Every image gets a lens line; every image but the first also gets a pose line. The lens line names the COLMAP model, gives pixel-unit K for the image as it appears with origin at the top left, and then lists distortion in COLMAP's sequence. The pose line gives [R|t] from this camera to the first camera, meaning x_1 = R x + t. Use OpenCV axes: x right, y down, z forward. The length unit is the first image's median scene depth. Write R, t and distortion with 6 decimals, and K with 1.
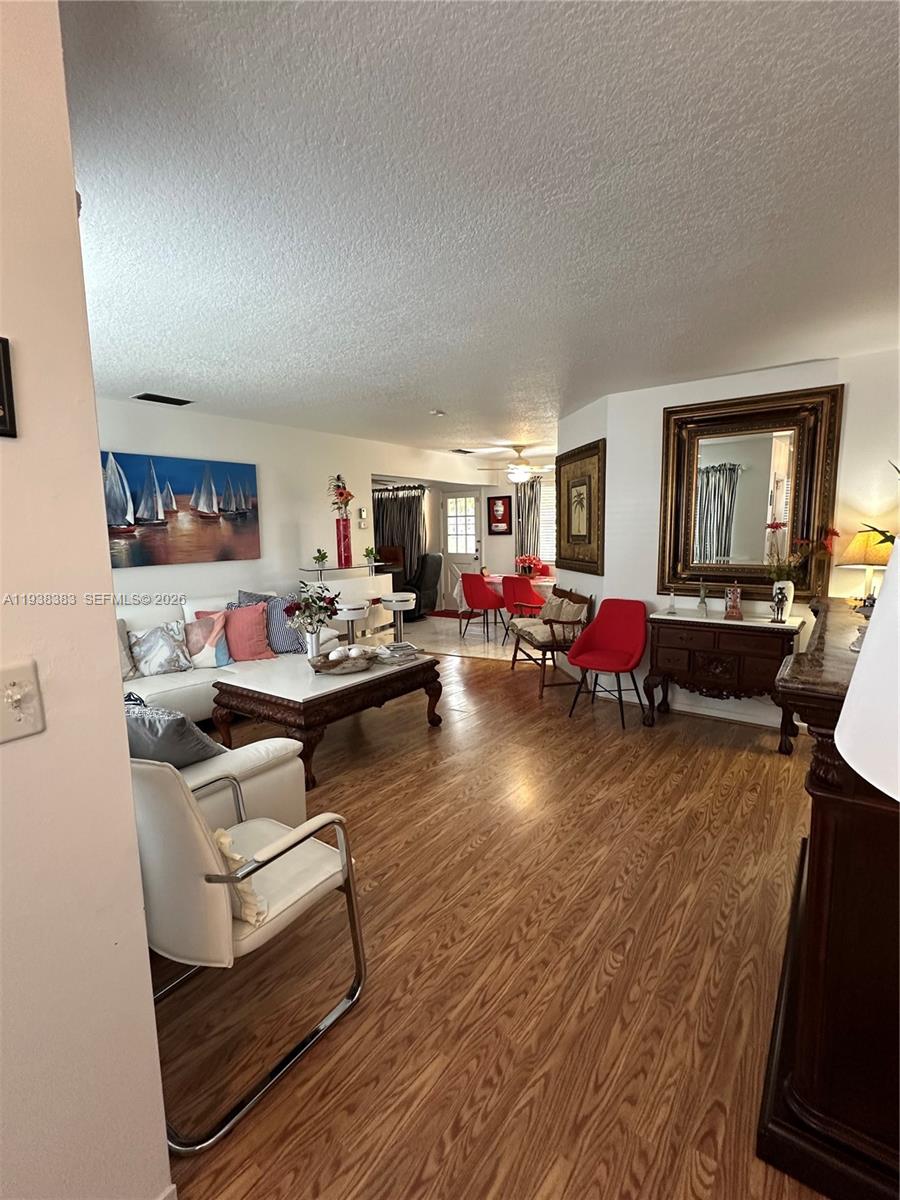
lens RADIAL K [[553.4, 0, 449.3], [0, 553.4, 602.7], [0, 0, 1]] dist [-0.001477, 0.000011]
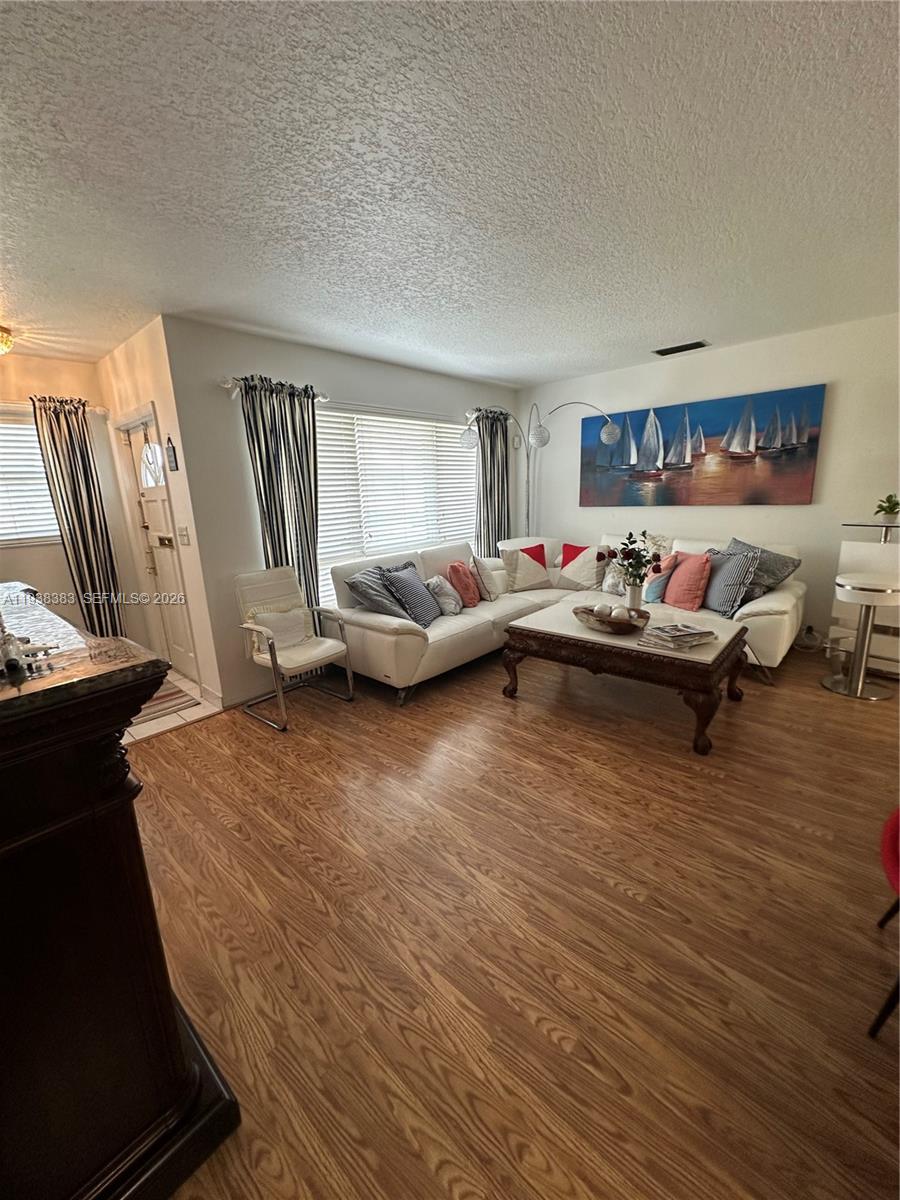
lens RADIAL K [[481.9, 0, 448.2], [0, 481.9, 599.2], [0, 0, 1]] dist [0.002542, 0.000802]
pose [[-0.097597, 0.241918, -0.965376, 0.519874], [-0.093149, 0.963528, 0.250872, -0.089131], [0.990857, 0.114408, -0.071503, 0.647215]]
